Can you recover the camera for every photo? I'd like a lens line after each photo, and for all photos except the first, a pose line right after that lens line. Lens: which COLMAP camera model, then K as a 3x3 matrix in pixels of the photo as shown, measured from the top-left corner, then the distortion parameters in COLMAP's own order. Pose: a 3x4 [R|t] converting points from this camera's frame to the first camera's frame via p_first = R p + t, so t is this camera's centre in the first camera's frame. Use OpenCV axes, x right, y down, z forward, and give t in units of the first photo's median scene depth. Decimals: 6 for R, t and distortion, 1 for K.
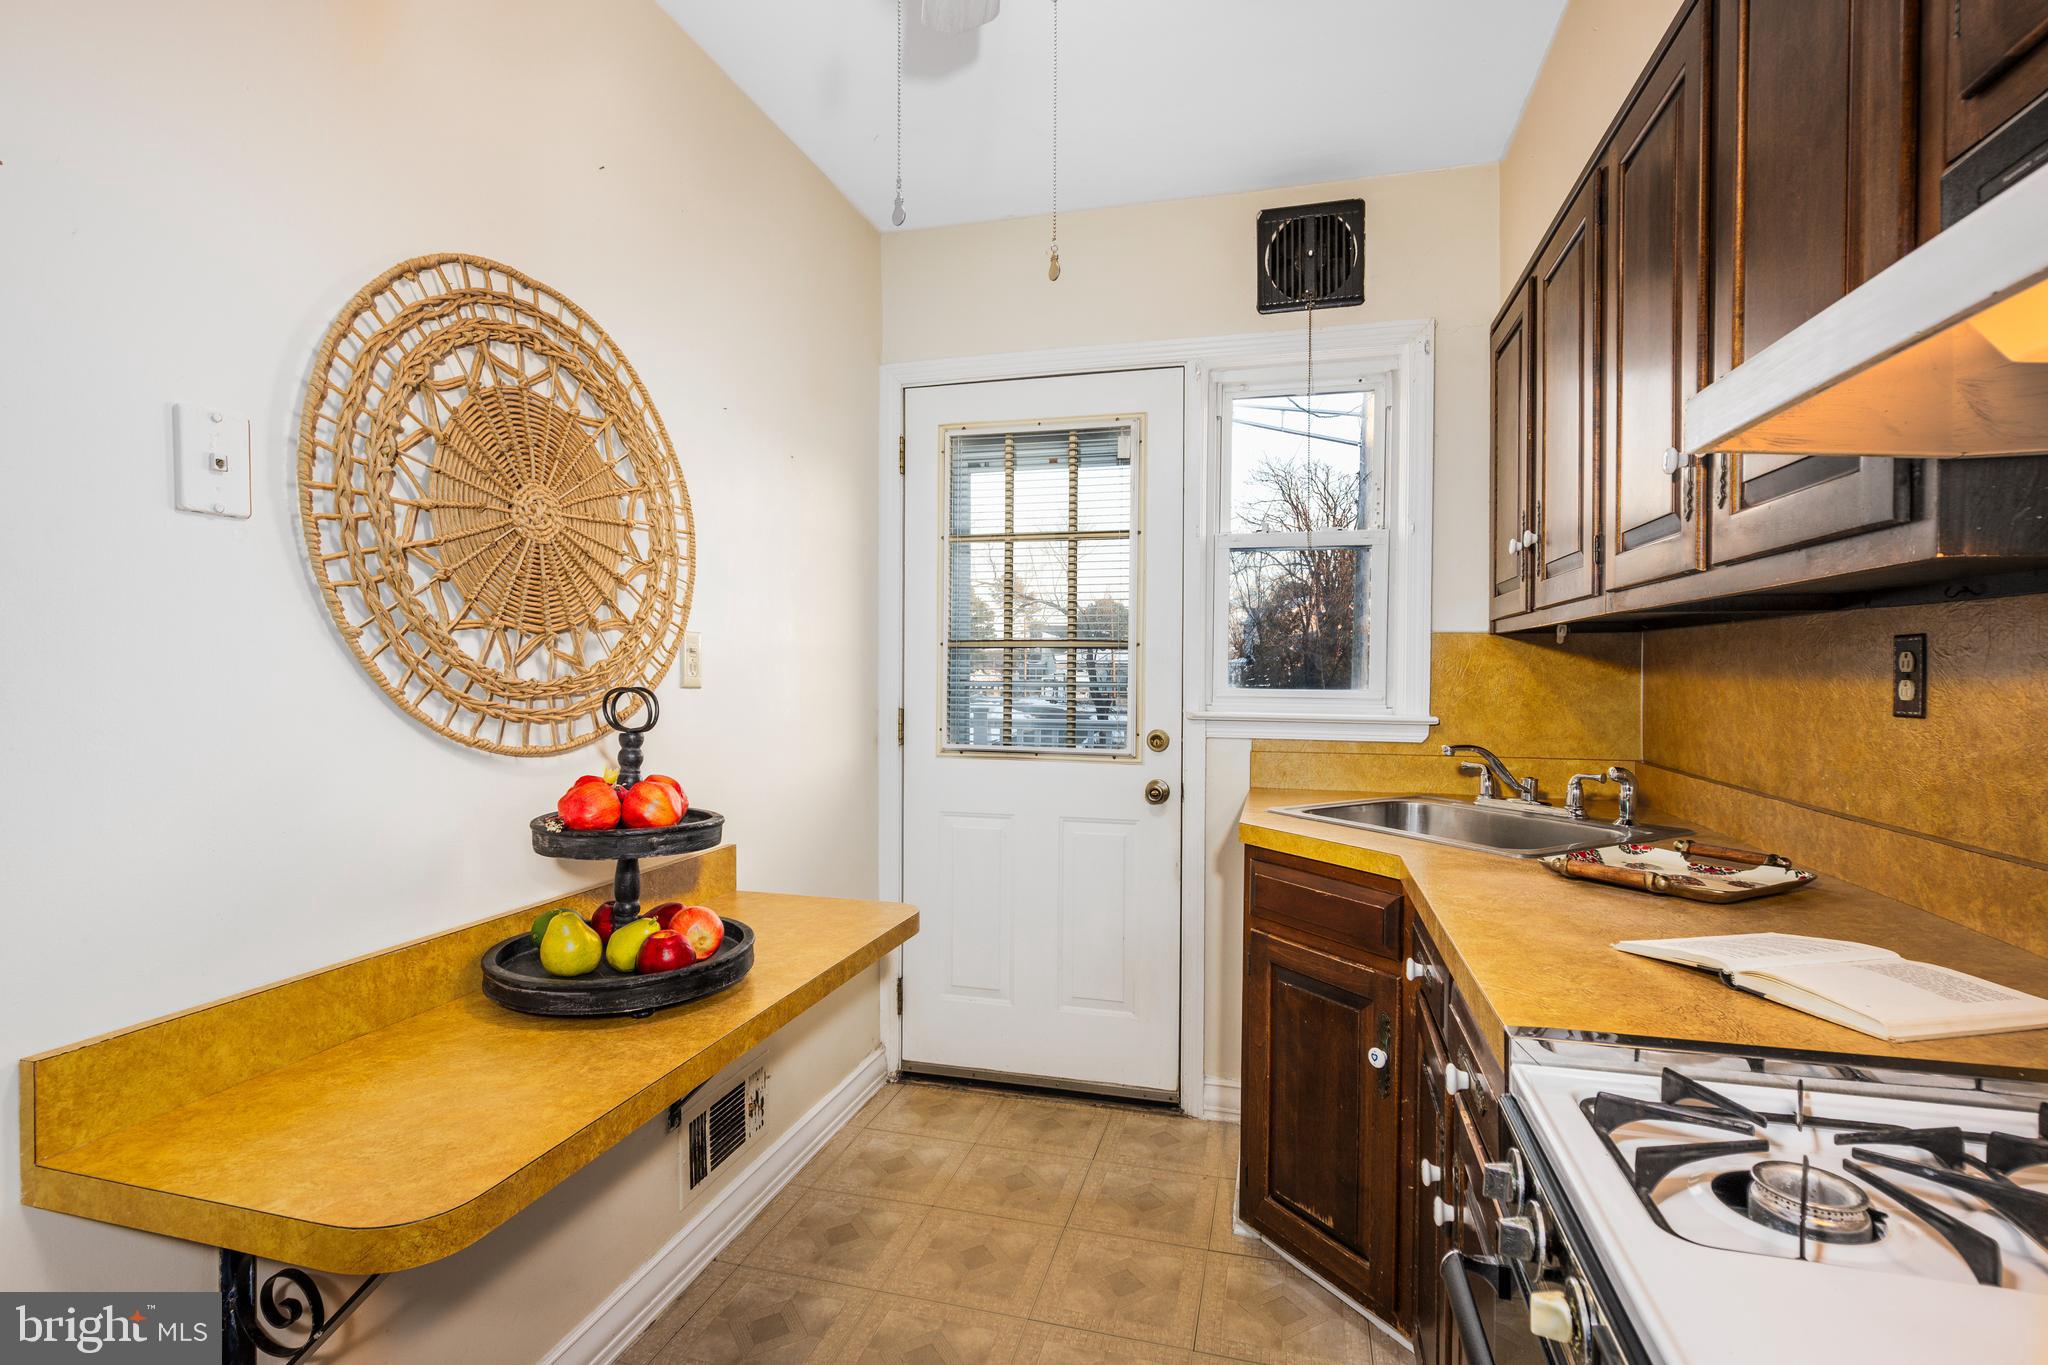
lens RADIAL K [[992.9, 0, 1024.0], [0, 992.9, 682.5], [0, 0, 1]] dist [0.002446, 0.000544]
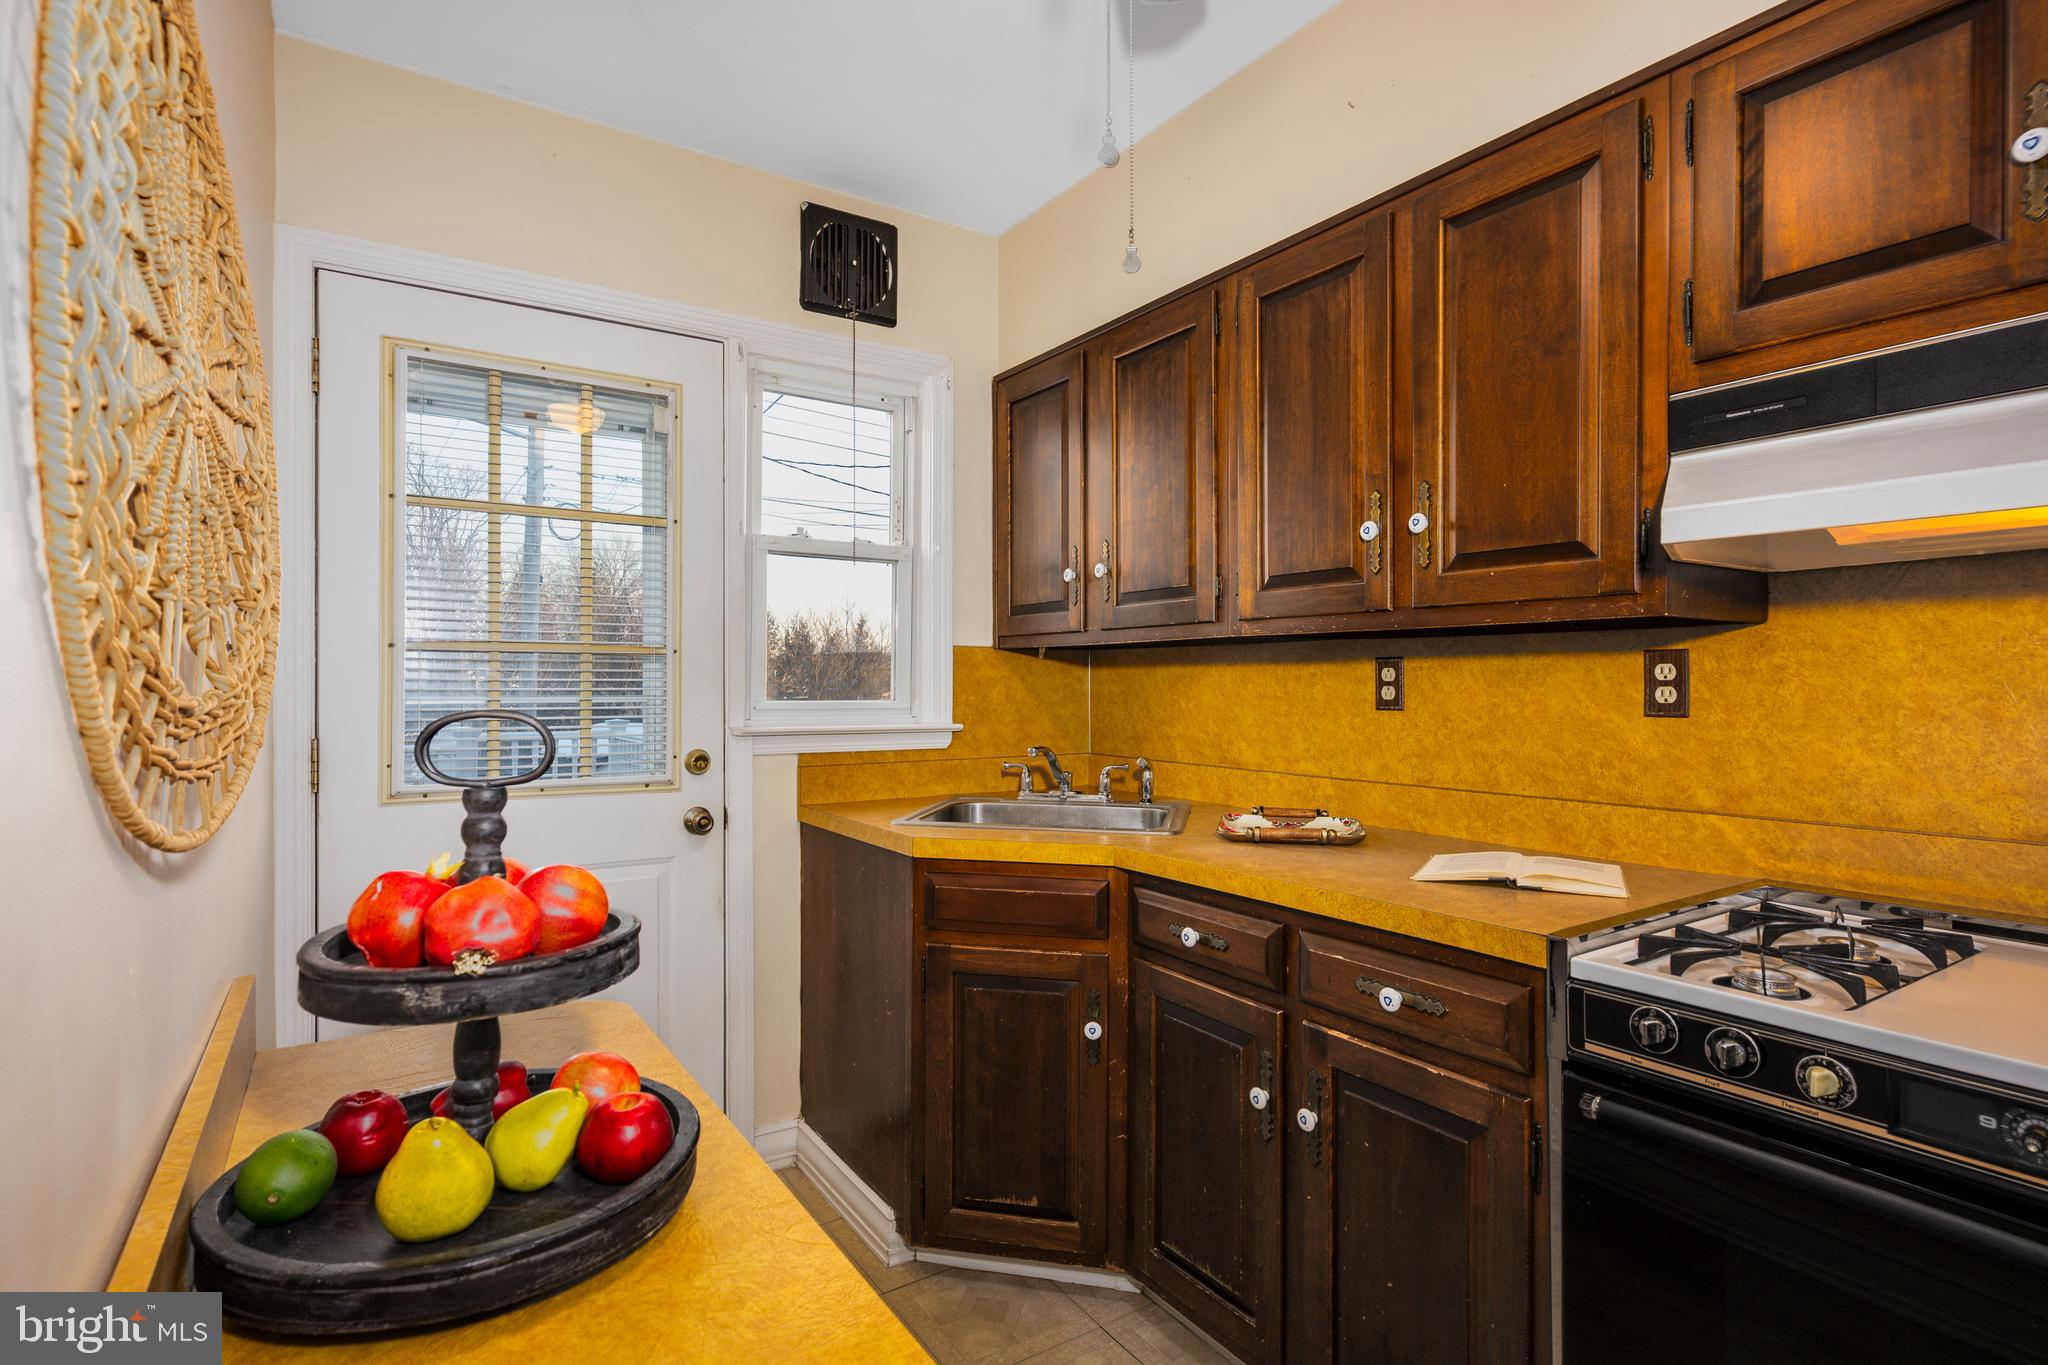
lens RADIAL K [[1010.2, 0, 1024.0], [0, 1010.2, 682.5], [0, 0, 1]] dist [-0.003296, 0.000198]
pose [[0.662613, -0.002384, 0.748958, -0.367268], [0.011452, 0.999910, -0.006949, -0.001984], [-0.748874, 0.013181, 0.662581, 0.211162]]
